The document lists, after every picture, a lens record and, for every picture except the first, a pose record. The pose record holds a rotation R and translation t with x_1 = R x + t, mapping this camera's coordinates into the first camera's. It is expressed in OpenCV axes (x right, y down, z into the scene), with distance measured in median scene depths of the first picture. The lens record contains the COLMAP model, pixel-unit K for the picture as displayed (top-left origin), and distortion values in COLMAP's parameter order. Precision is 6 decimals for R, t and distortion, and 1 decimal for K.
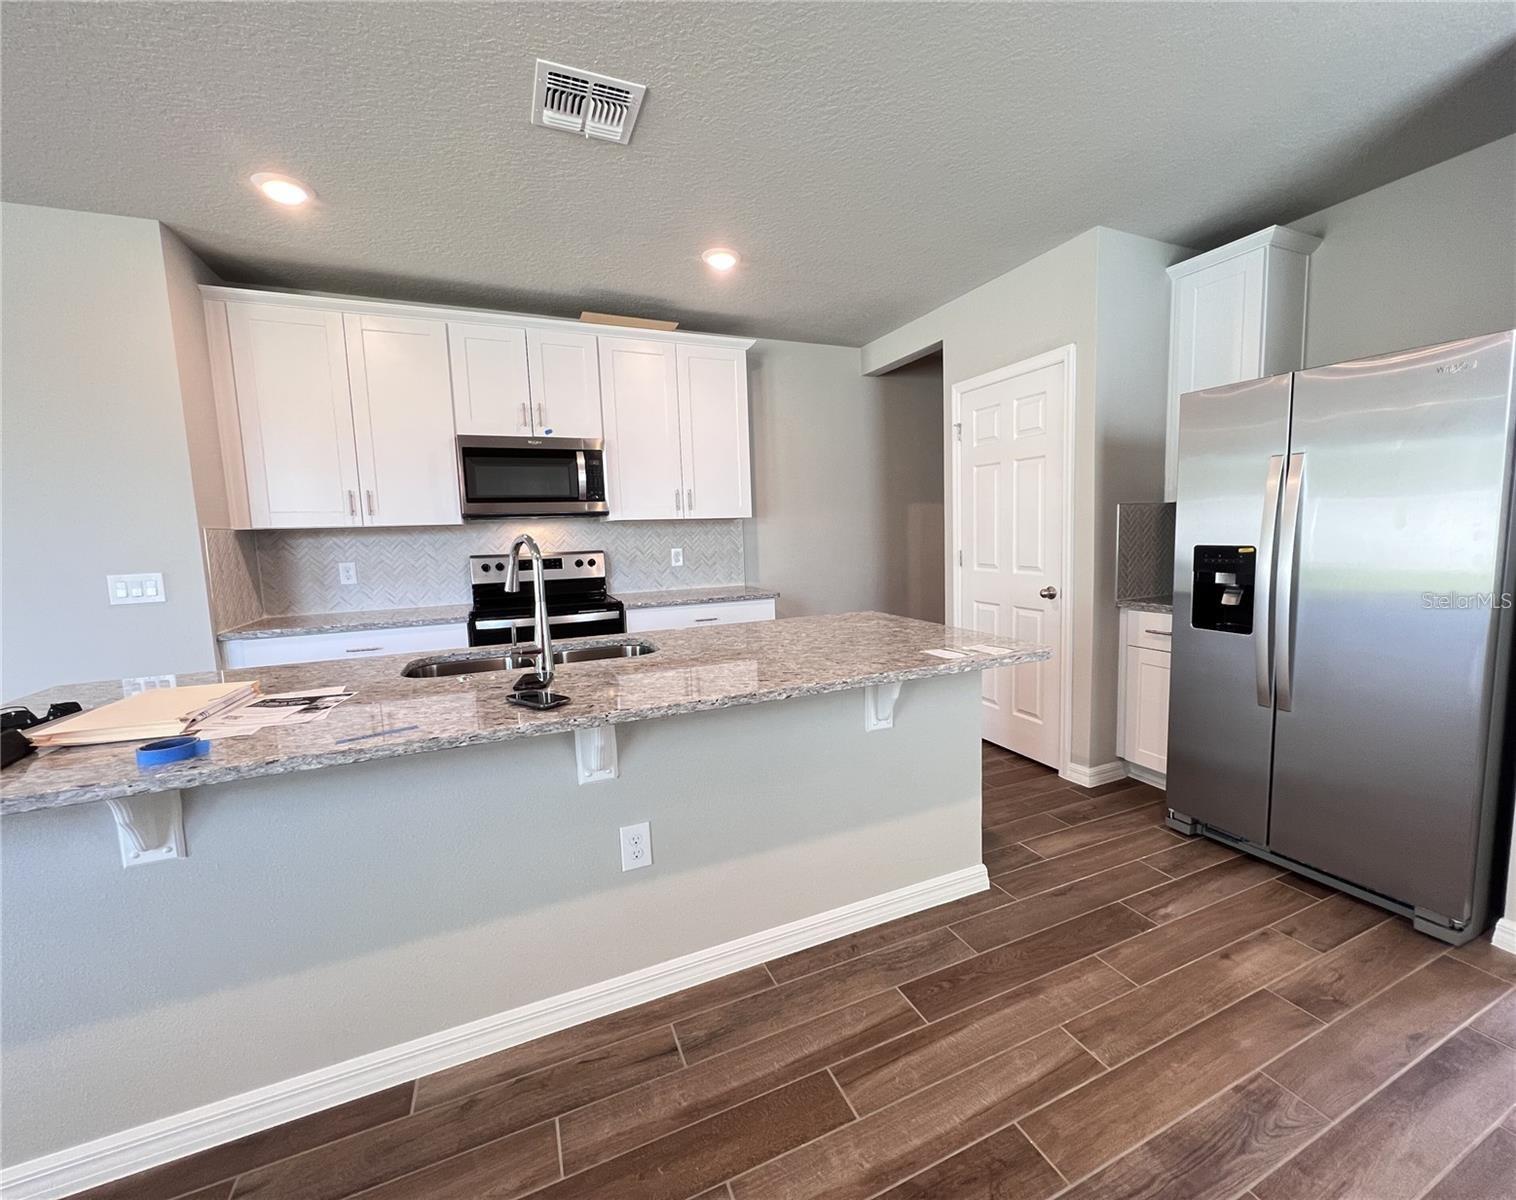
lens RADIAL K [[631.3, 0, 794.5], [0, 631.3, 597.1], [0, 0, 1]] dist [-0.000302, -0.000090]
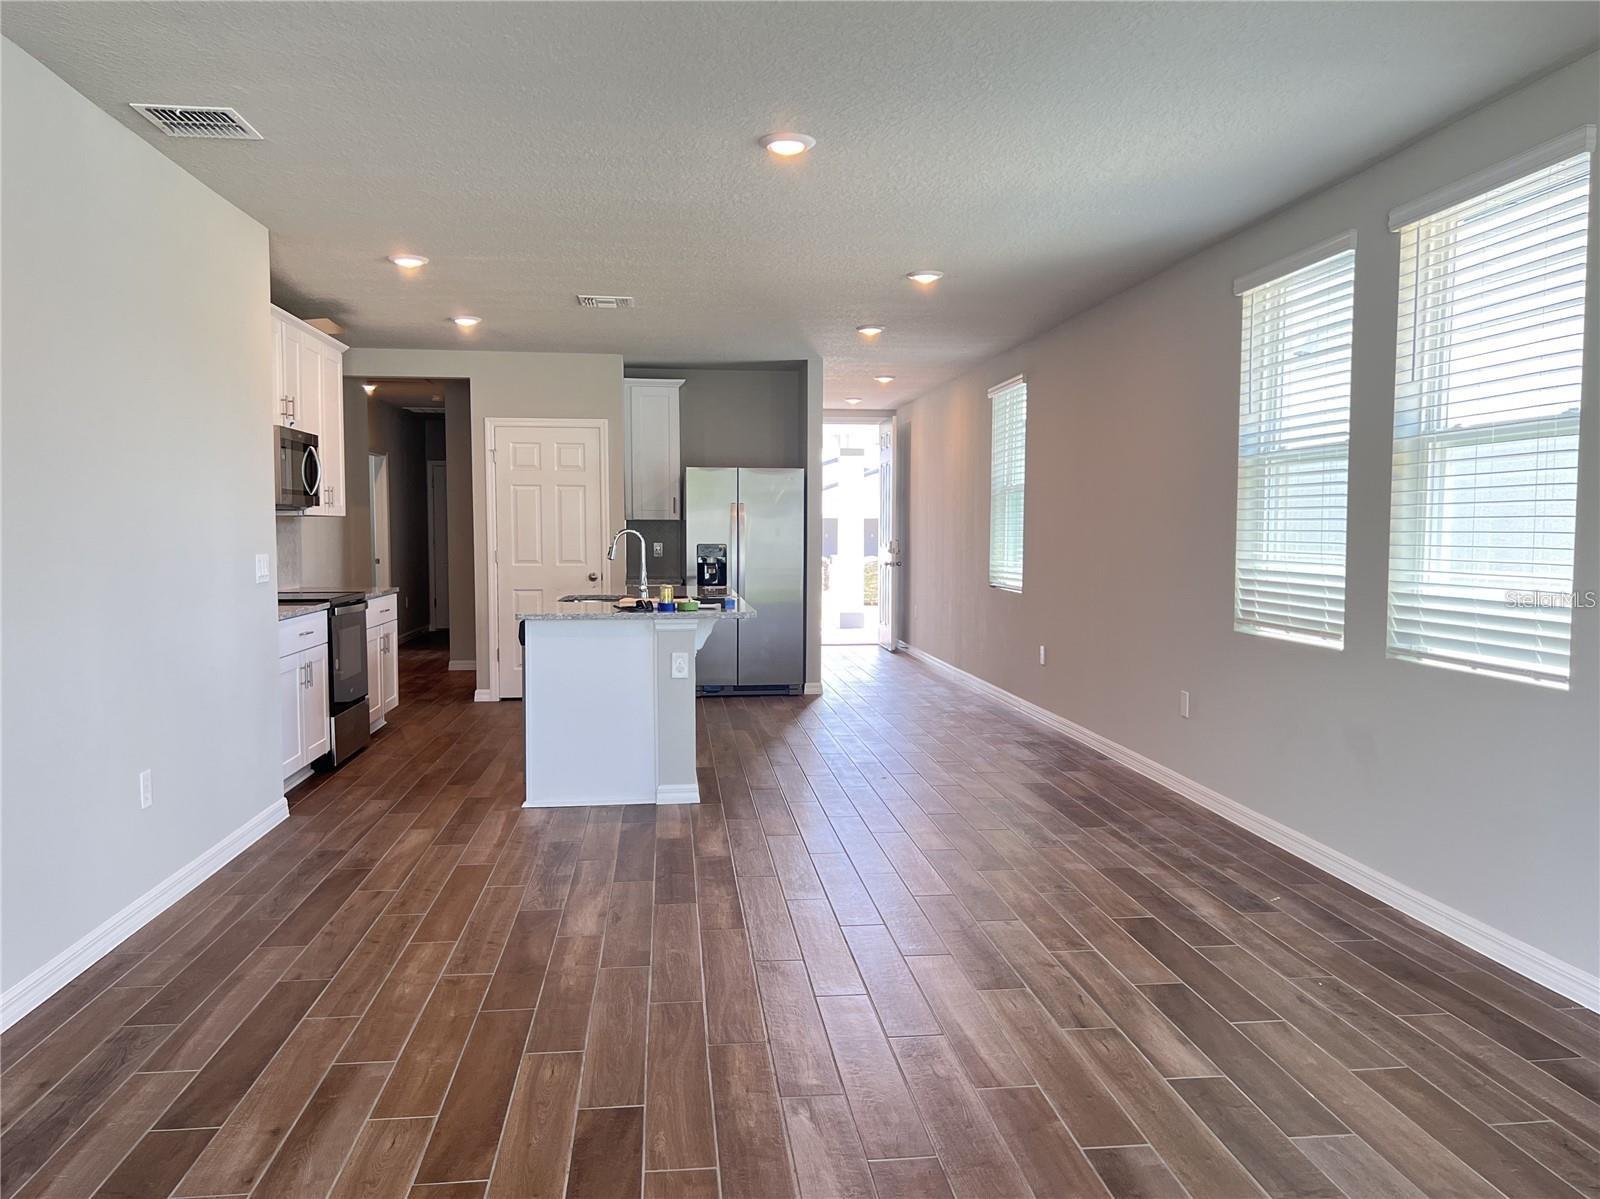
lens RADIAL K [[1212.3, 0, 814.6], [0, 1212.3, 613.4], [0, 0, 1]] dist [0.026407, -0.013505]
pose [[0.311488, -0.034315, 0.949630, -1.872410], [0.091385, 0.995797, 0.006008, 0.095099], [-0.945846, 0.084911, 0.313314, -0.332909]]
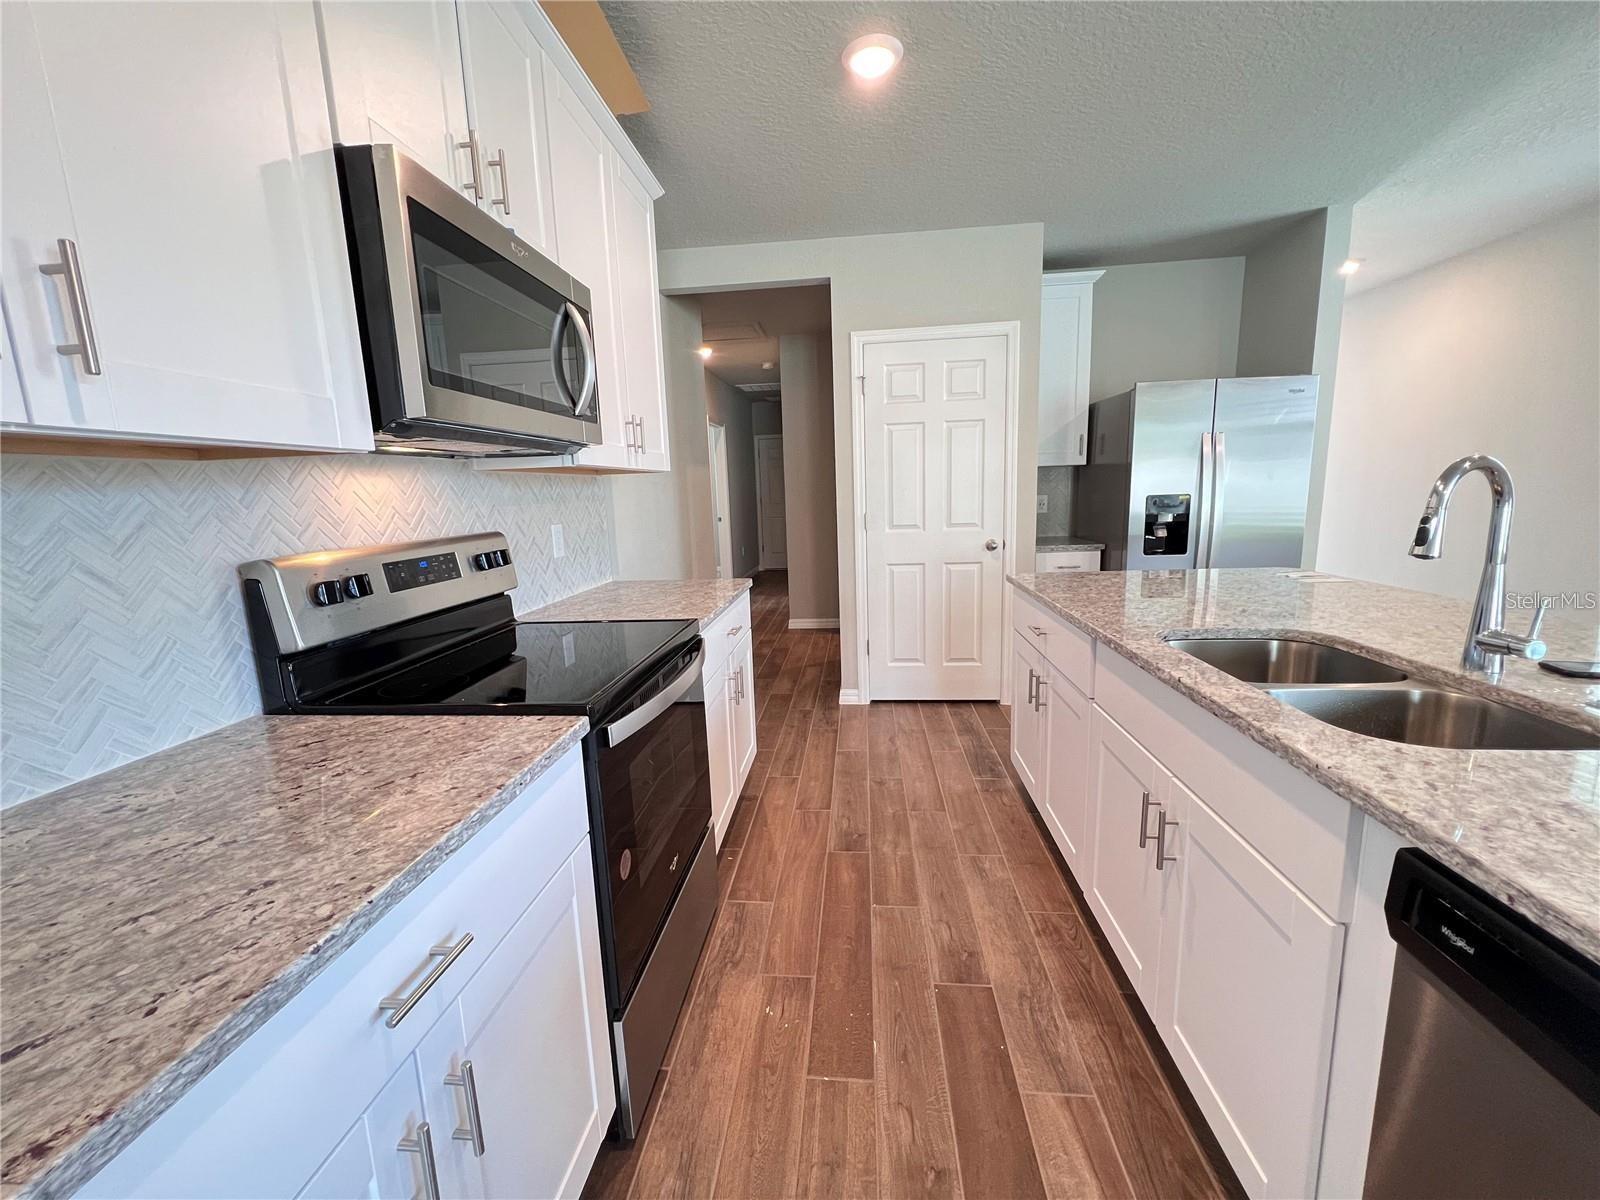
lens RADIAL K [[636.5, 0, 791.3], [0, 636.5, 599.3], [0, 0, 1]] dist [0.001932, 0.000105]
pose [[0.522944, -0.134494, 0.841690, -0.639492], [0.112741, 0.989711, 0.088100, -0.044761], [-0.844878, 0.048822, 0.532726, 0.616088]]
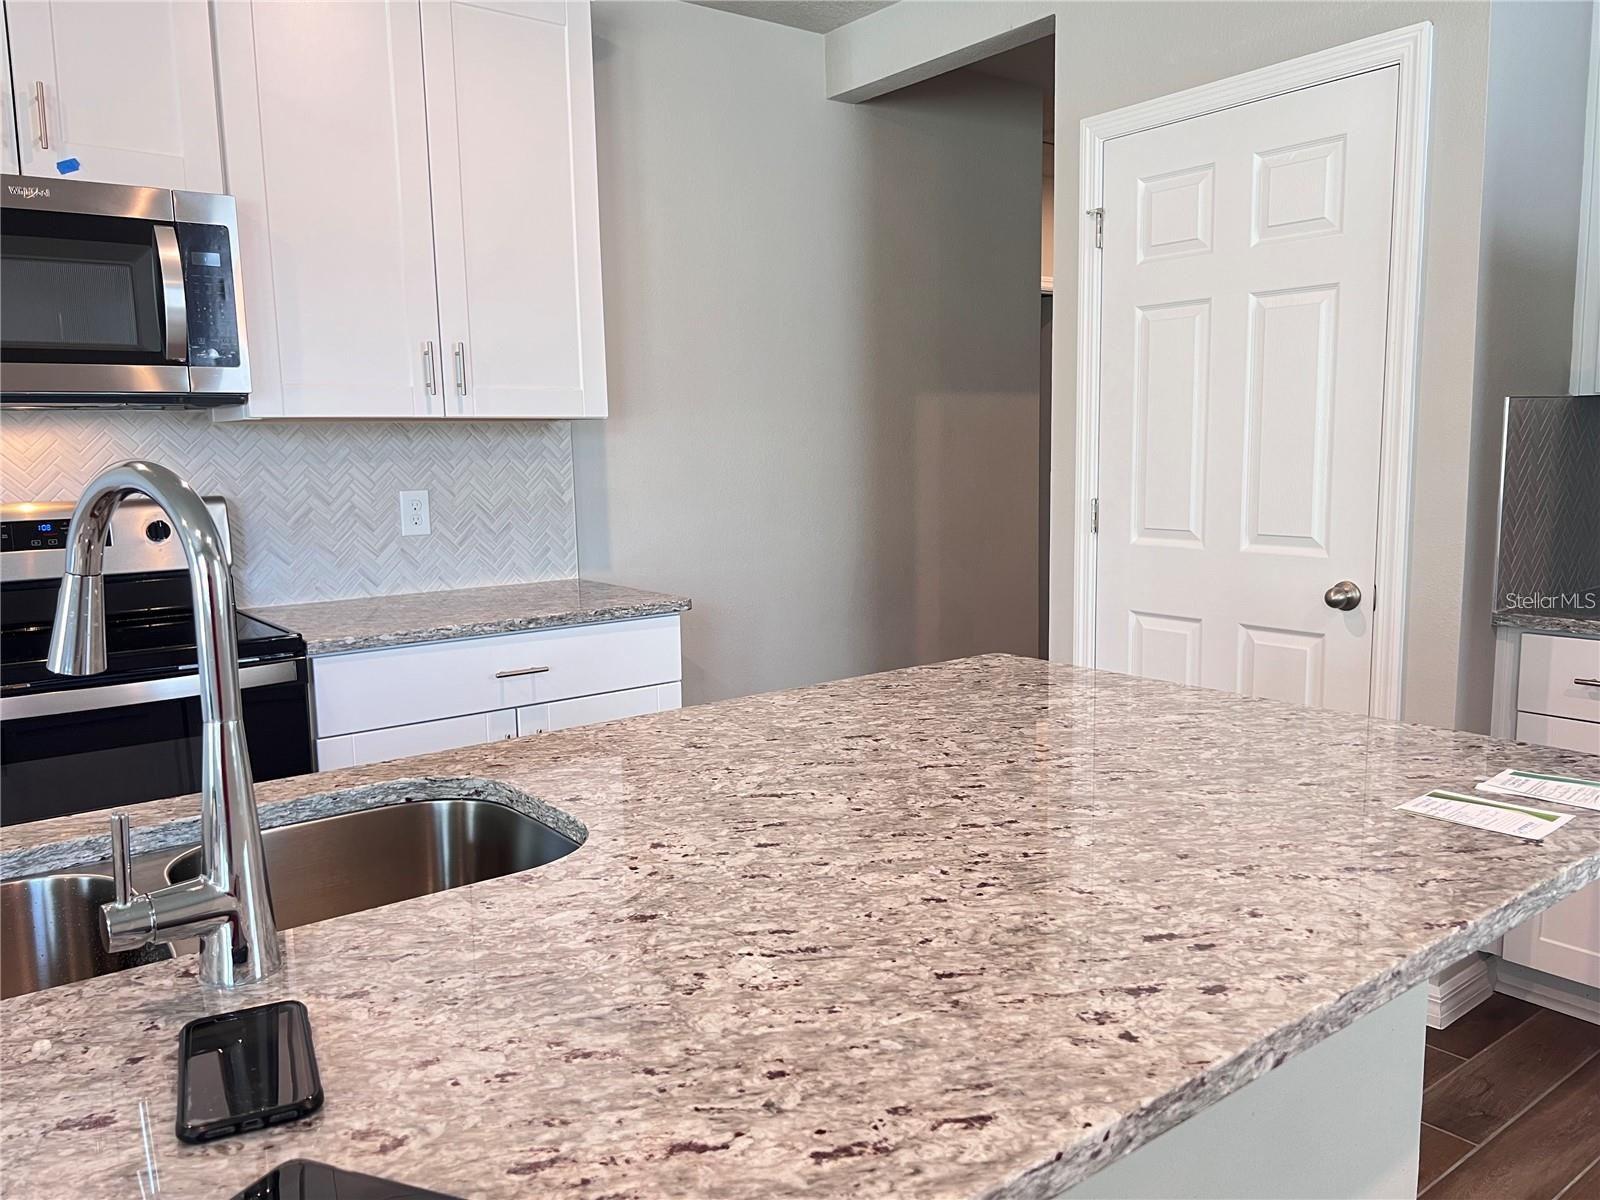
lens RADIAL K [[1212.3, 0, 803.1], [0, 1212.3, 605.9], [0, 0, 1]] dist [0.026407, -0.013505]
pose [[0.976477, -0.018007, 0.214870, -0.129817], [0.013067, 0.999617, 0.024389, -0.022412], [-0.215227, -0.021007, 0.976338, 0.215614]]
